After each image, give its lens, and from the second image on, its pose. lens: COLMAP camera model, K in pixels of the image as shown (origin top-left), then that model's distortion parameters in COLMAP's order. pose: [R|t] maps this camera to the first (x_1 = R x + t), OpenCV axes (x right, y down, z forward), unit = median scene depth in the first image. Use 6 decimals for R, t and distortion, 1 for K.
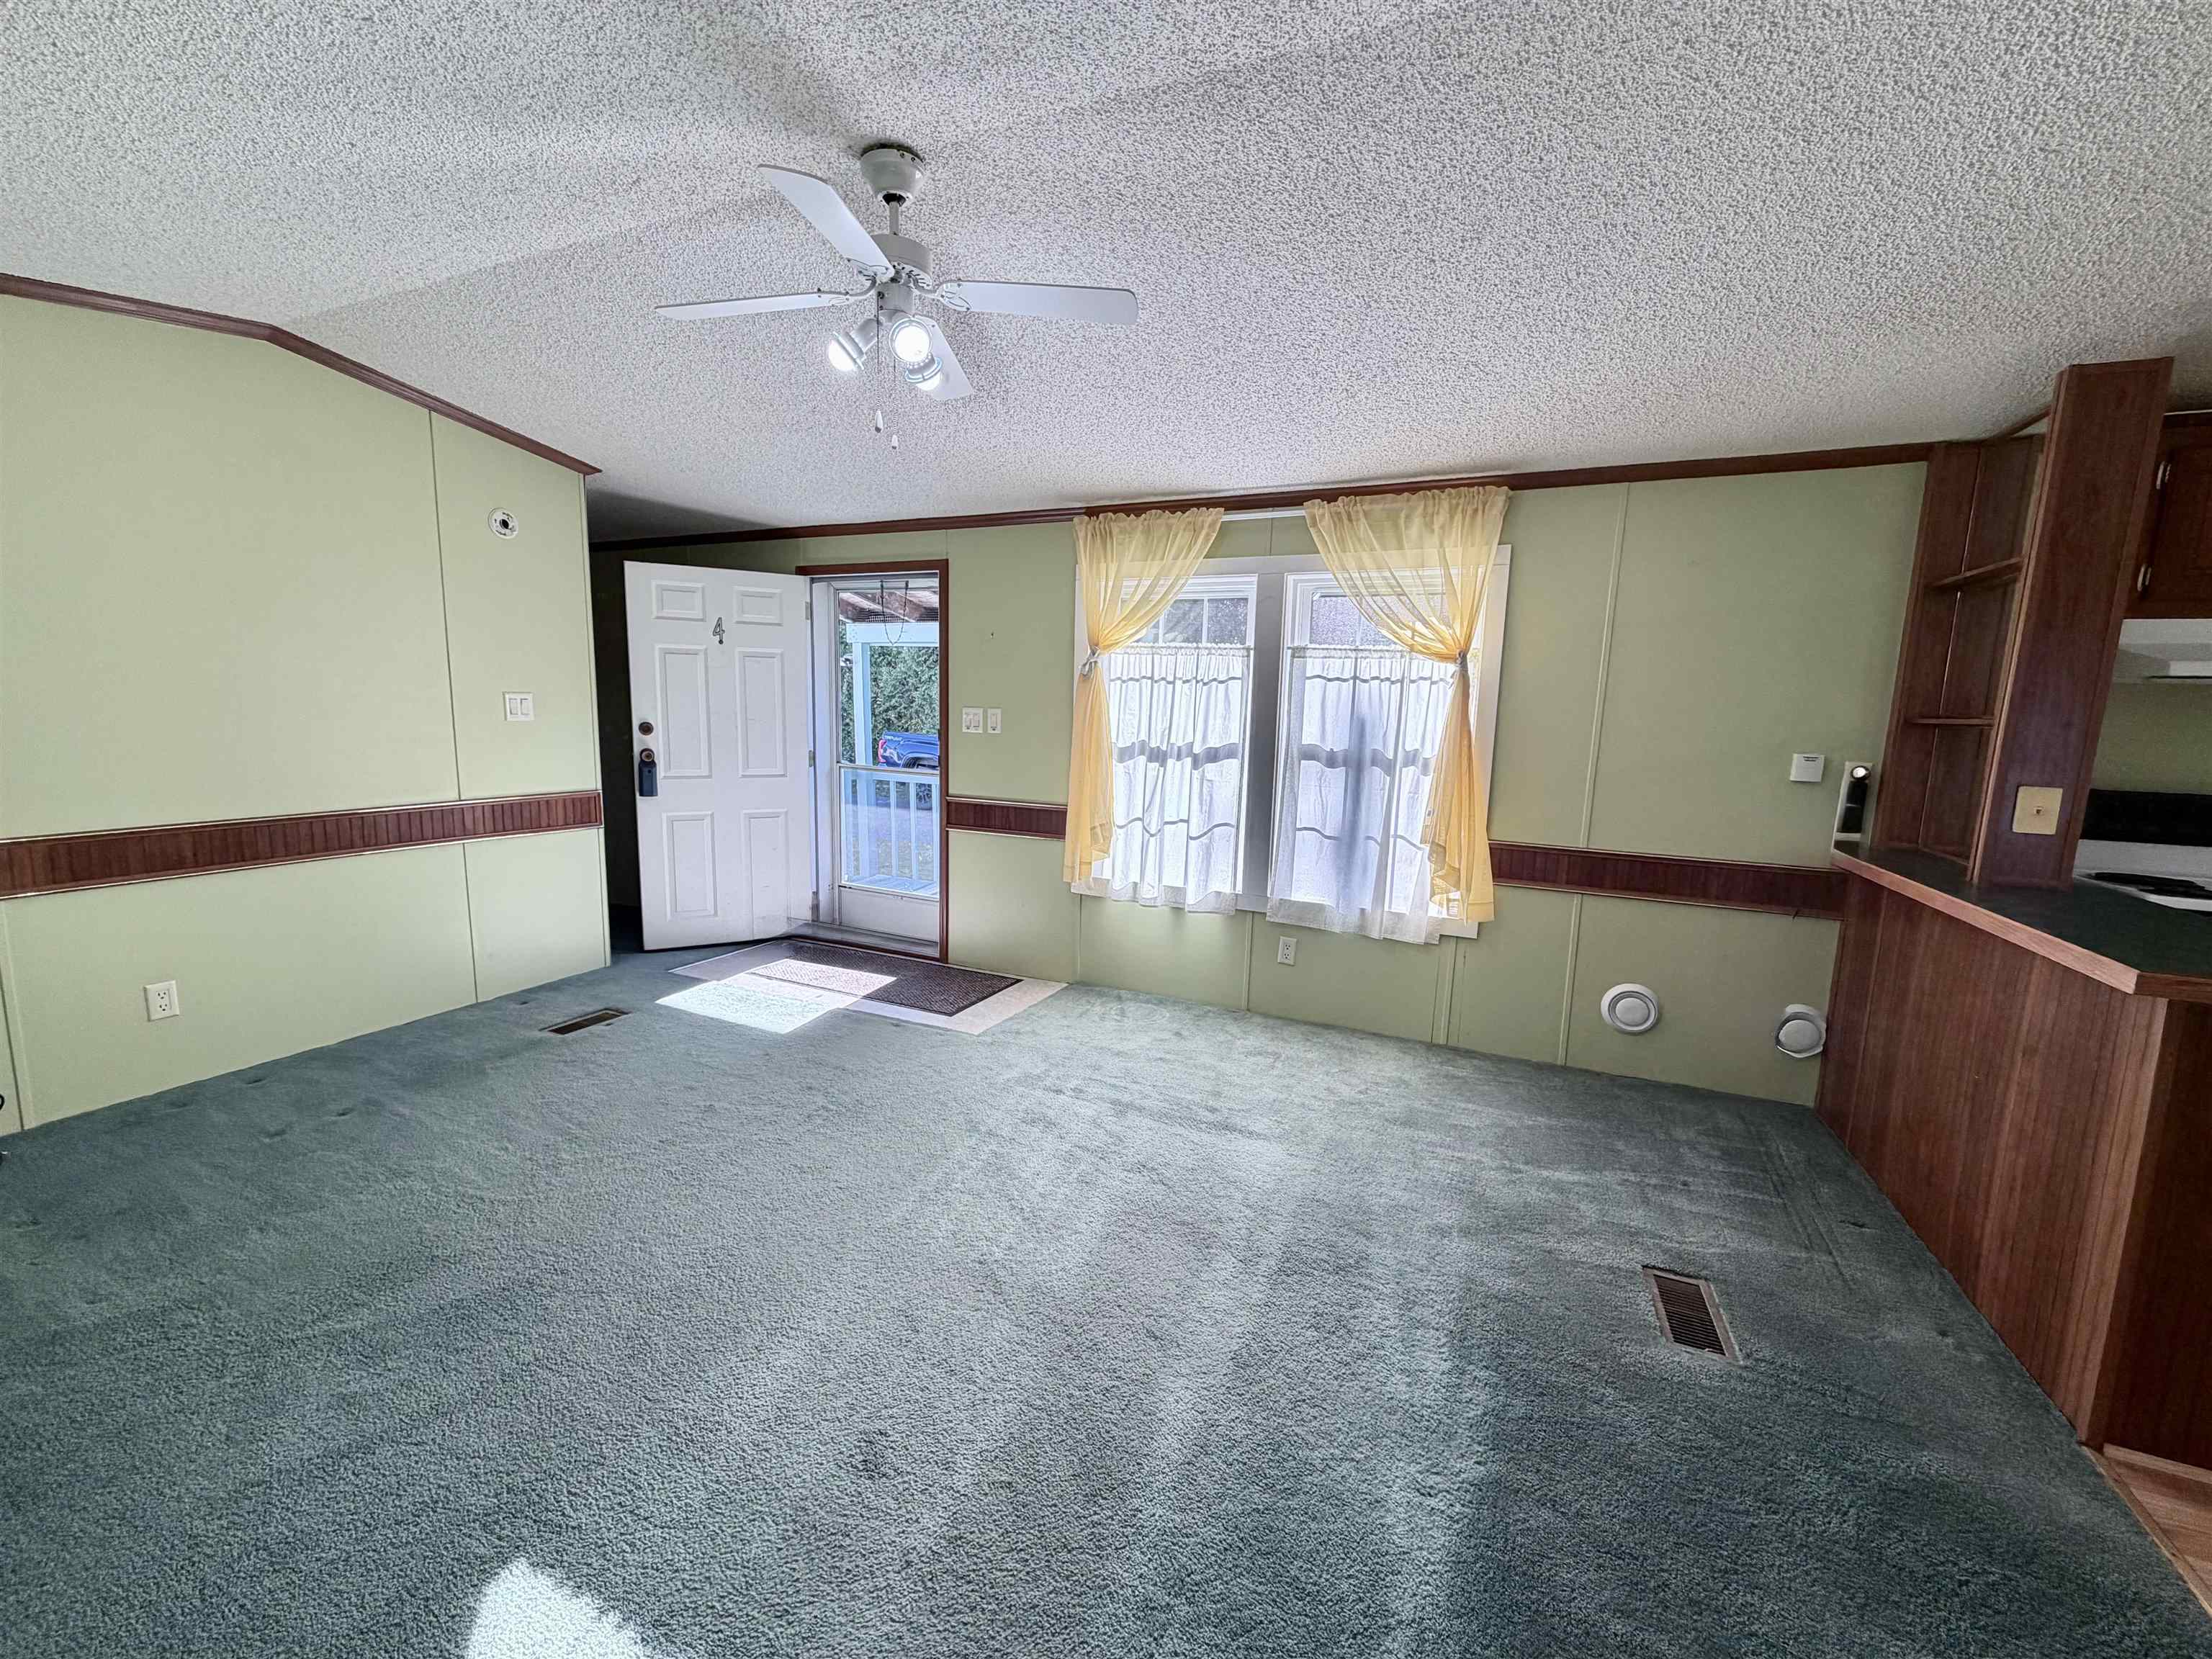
lens RADIAL K [[882.3, 0, 1098.5], [0, 882.3, 829.4], [0, 0, 1]] dist [-0.000347, -0.000204]
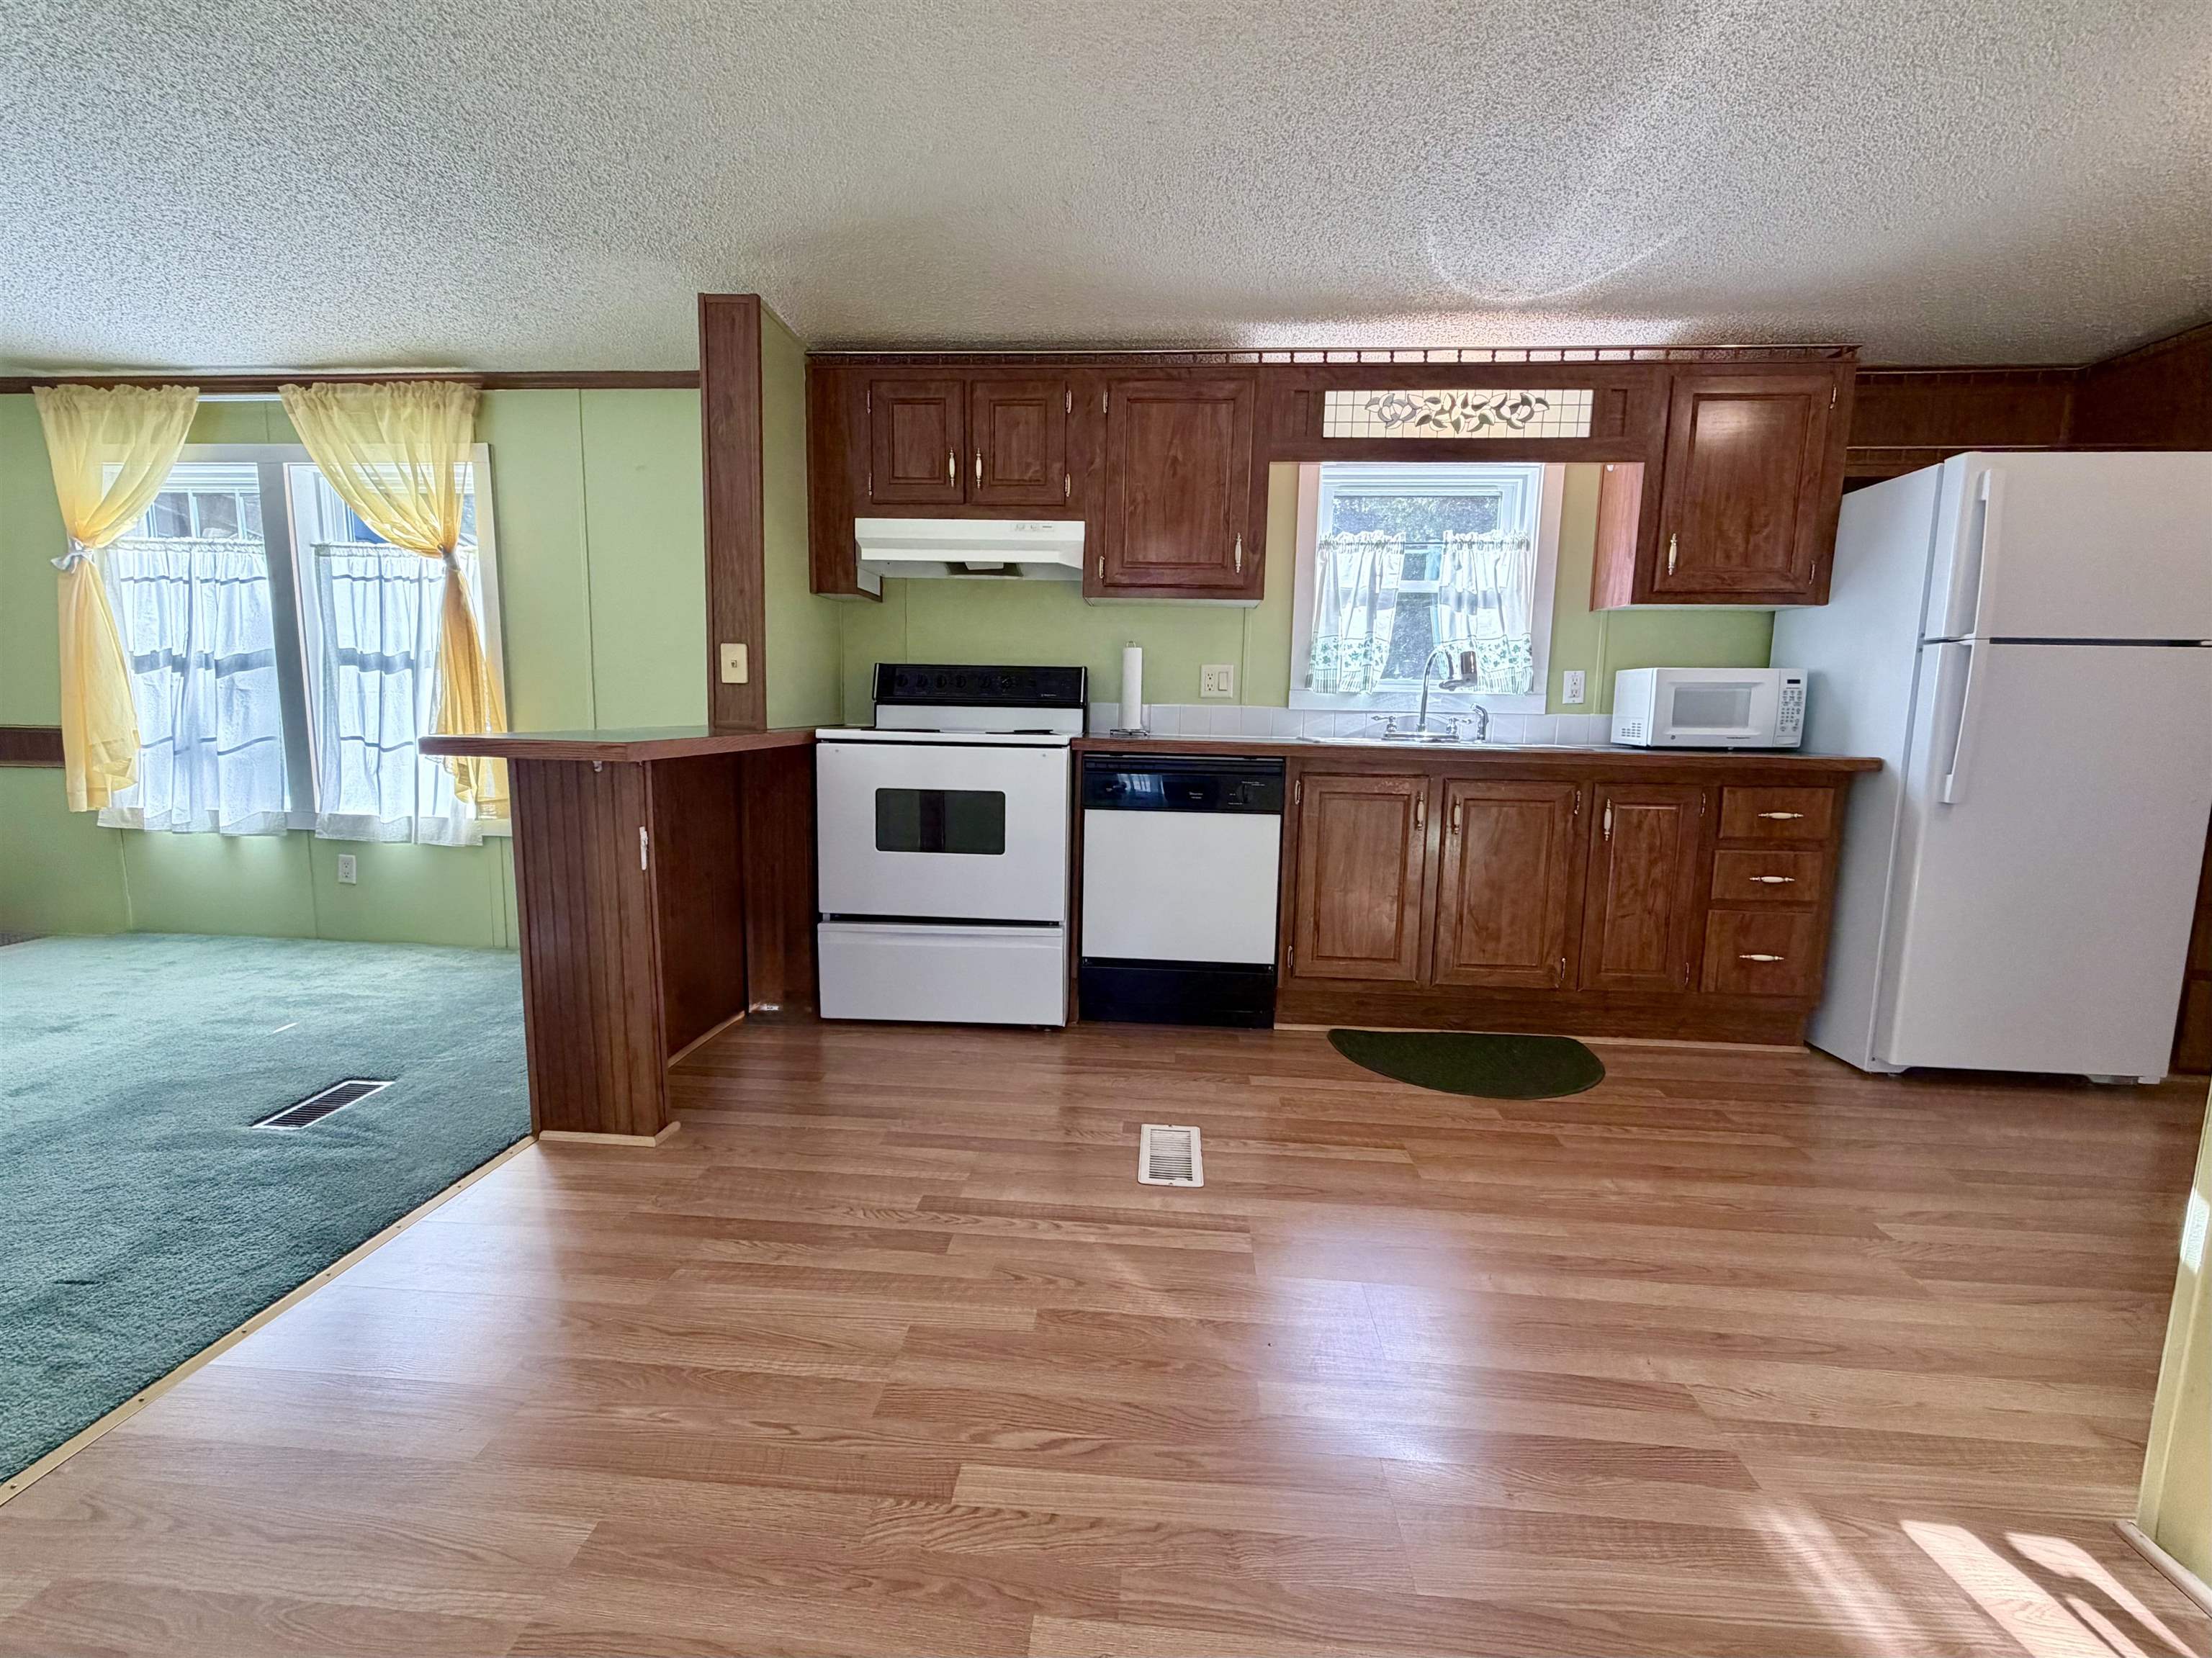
lens RADIAL K [[969.9, 0, 1094.1], [0, 969.9, 832.1], [0, 0, 1]] dist [0.001208, -0.001098]
pose [[0.940971, -0.054126, 0.334131, 0.635486], [0.052958, 0.998517, 0.012611, 0.129951], [-0.334318, 0.005828, 0.942442, -0.251994]]
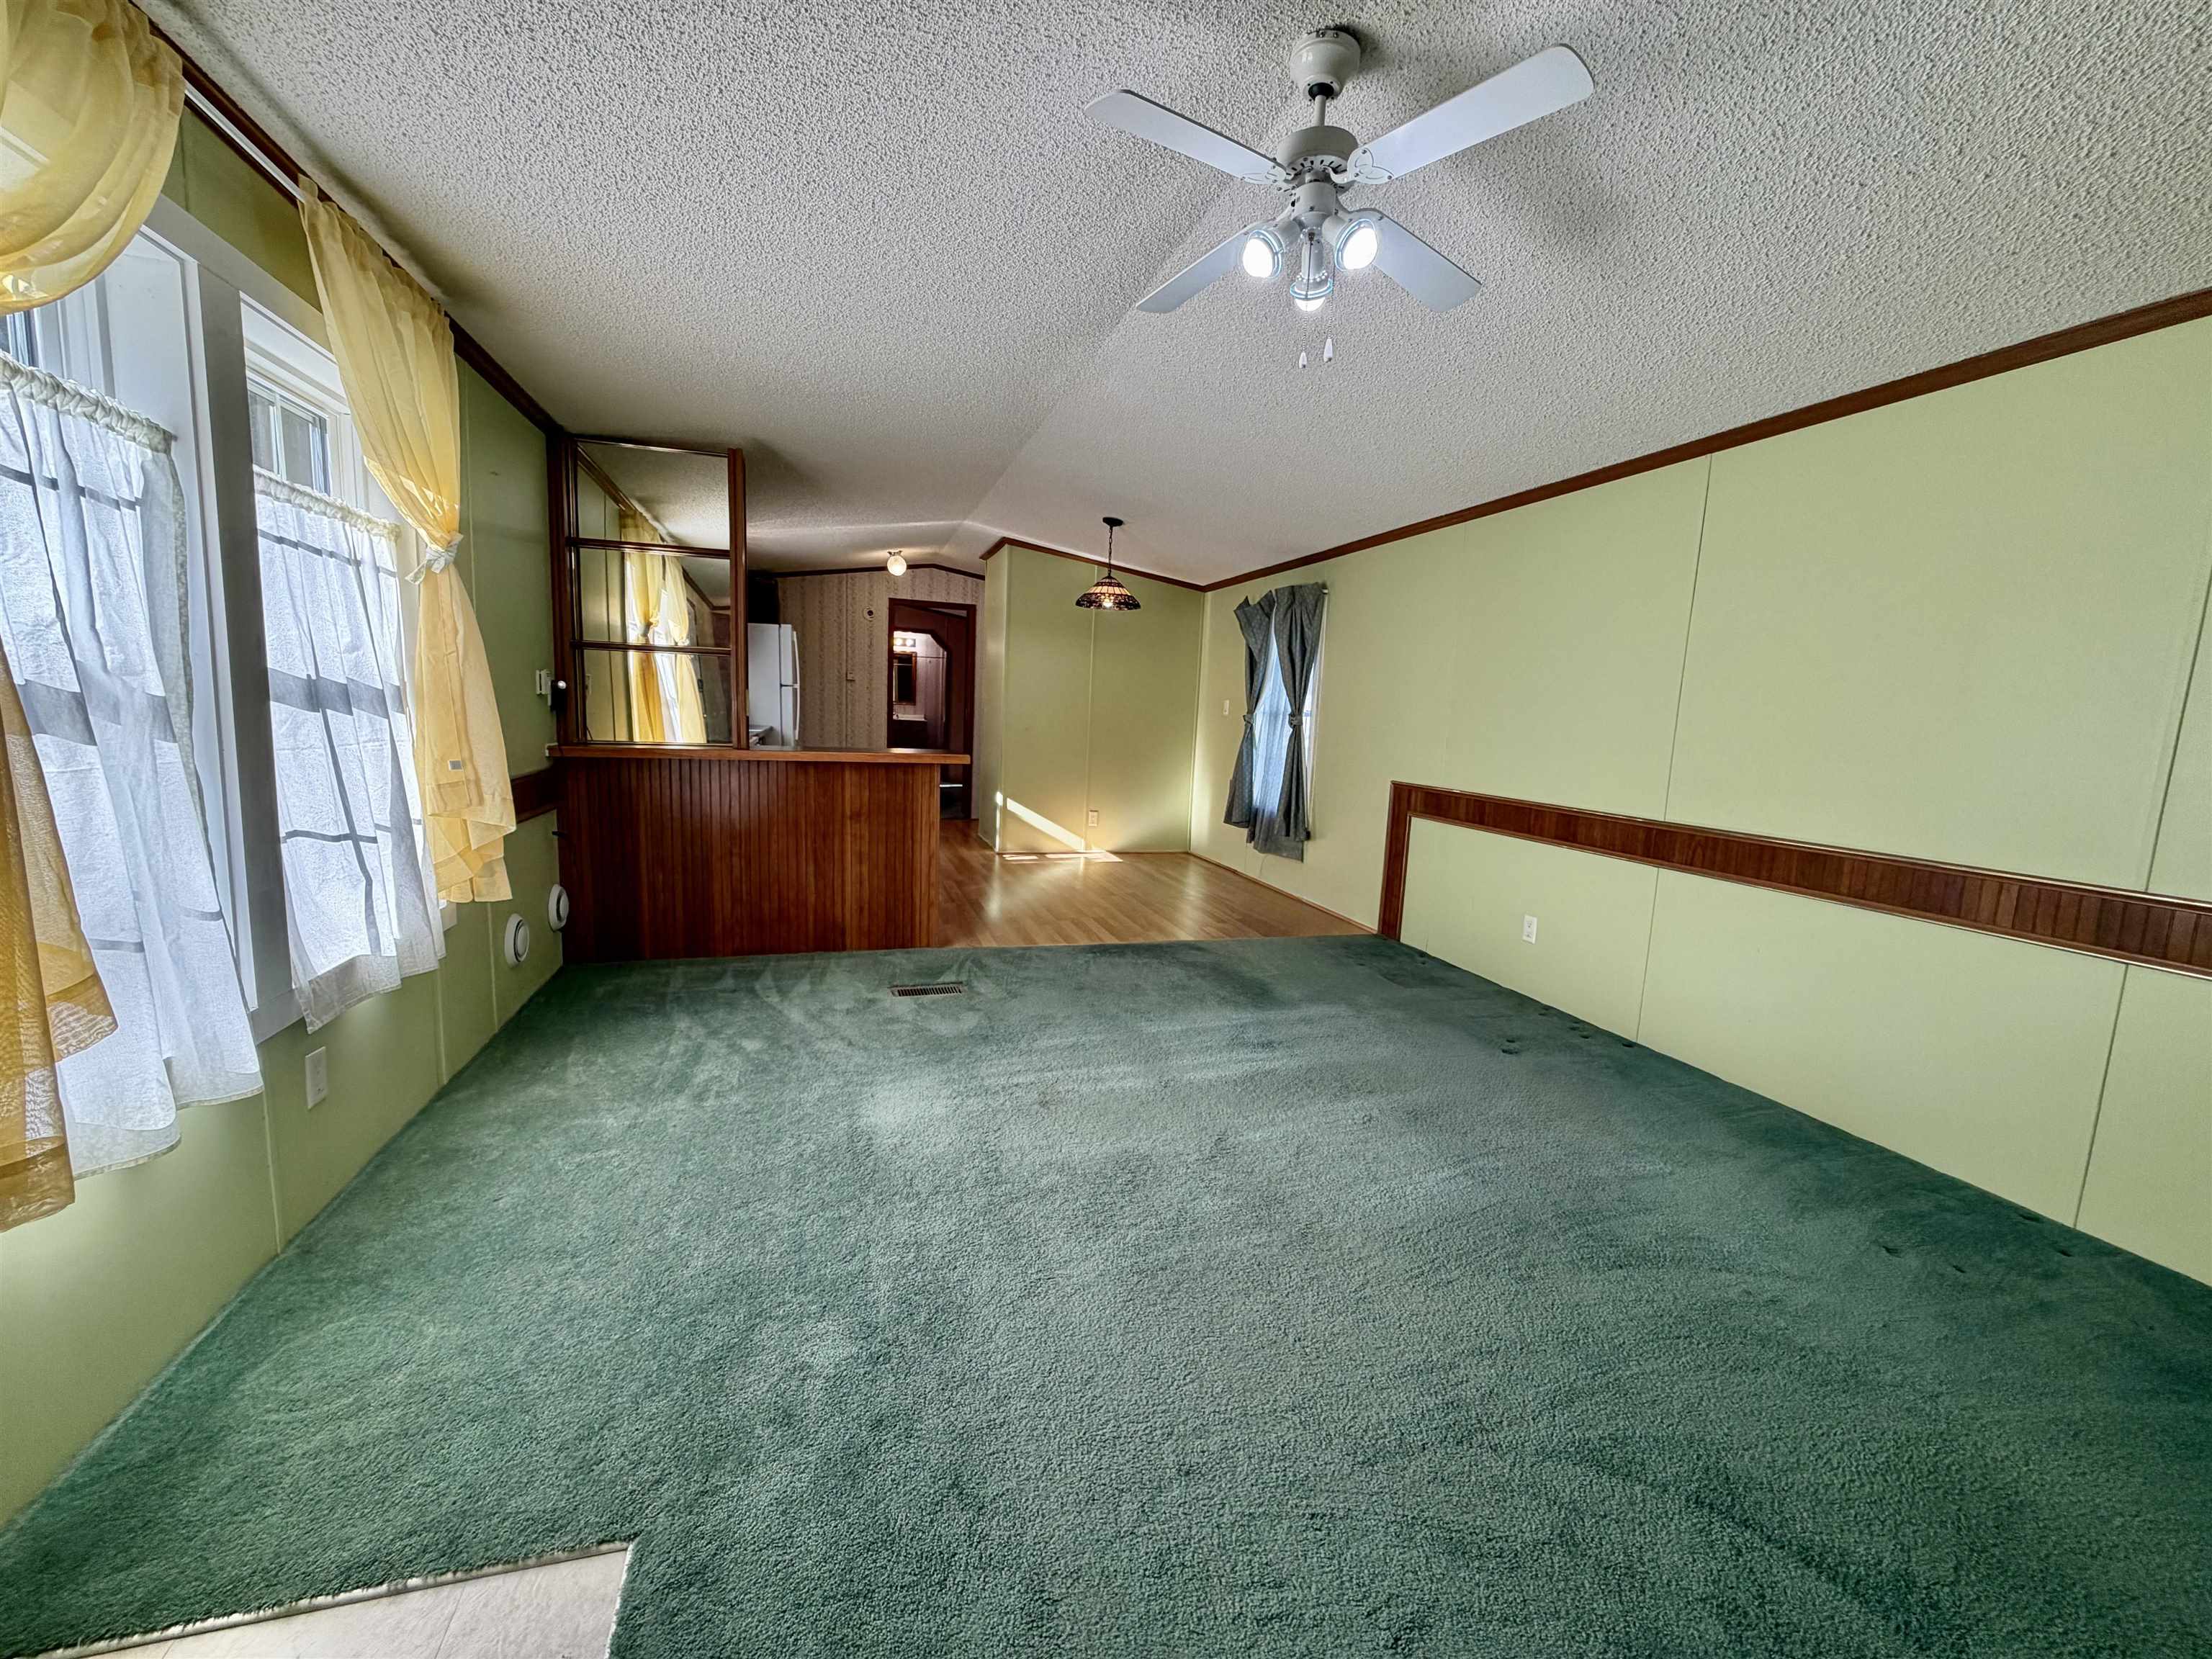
lens RADIAL K [[876.0, 0, 1088.1], [0, 876.0, 821.8], [0, 0, 1]] dist [0.001495, 0.000078]
pose [[-0.656676, -0.152614, 0.738570, -0.440543], [0.042353, 0.970303, 0.238155, -0.109696], [-0.752983, 0.187671, -0.630711, 0.979543]]
